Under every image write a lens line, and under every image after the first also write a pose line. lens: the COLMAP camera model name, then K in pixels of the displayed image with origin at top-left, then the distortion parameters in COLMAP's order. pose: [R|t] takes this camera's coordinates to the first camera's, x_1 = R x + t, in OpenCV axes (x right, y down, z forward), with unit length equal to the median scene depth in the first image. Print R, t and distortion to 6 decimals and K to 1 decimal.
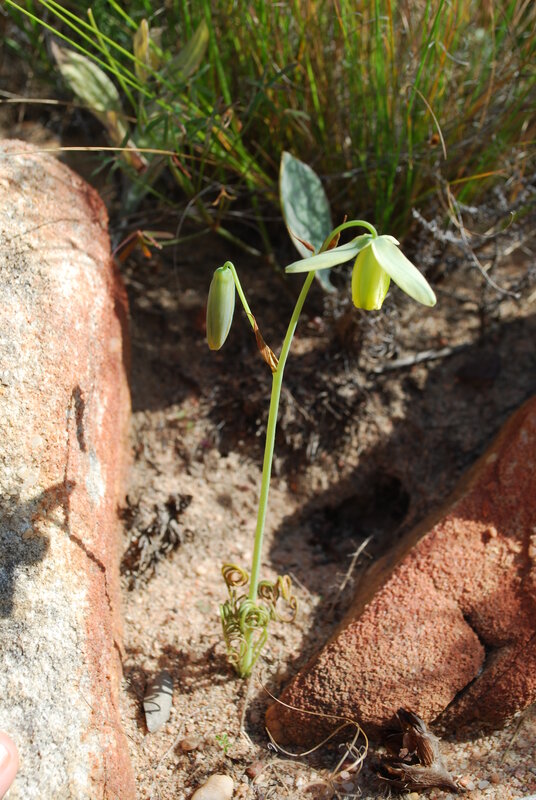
lens RADIAL K [[1065.4, 0, 265.8], [0, 1065.4, 397.6], [0, 0, 1]] dist [-0.016424, 0.000000]
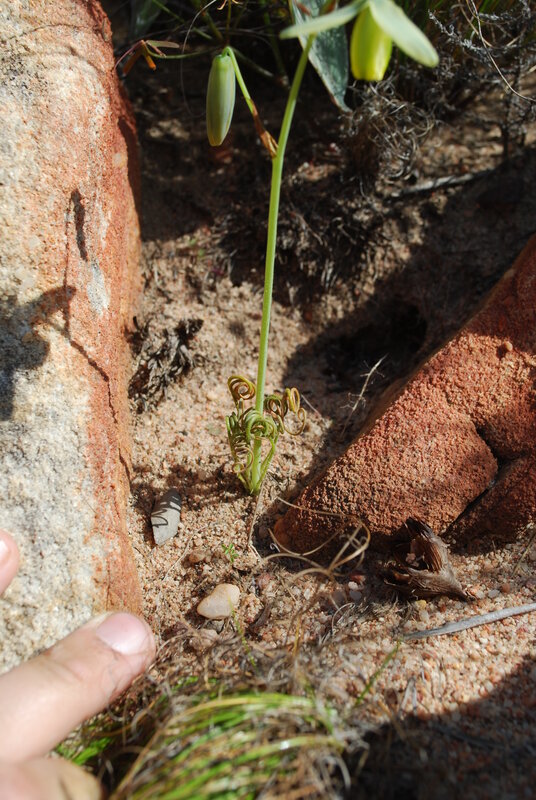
lens RADIAL K [[1065.4, 0, 268.7], [0, 1065.4, 403.8], [0, 0, 1]] dist [-0.016424, 0.000000]
pose [[0.999144, -0.003389, -0.041229, 0.035863], [0.006636, 0.996862, 0.078886, 0.103074], [0.040832, -0.079092, 0.996031, 0.023792]]
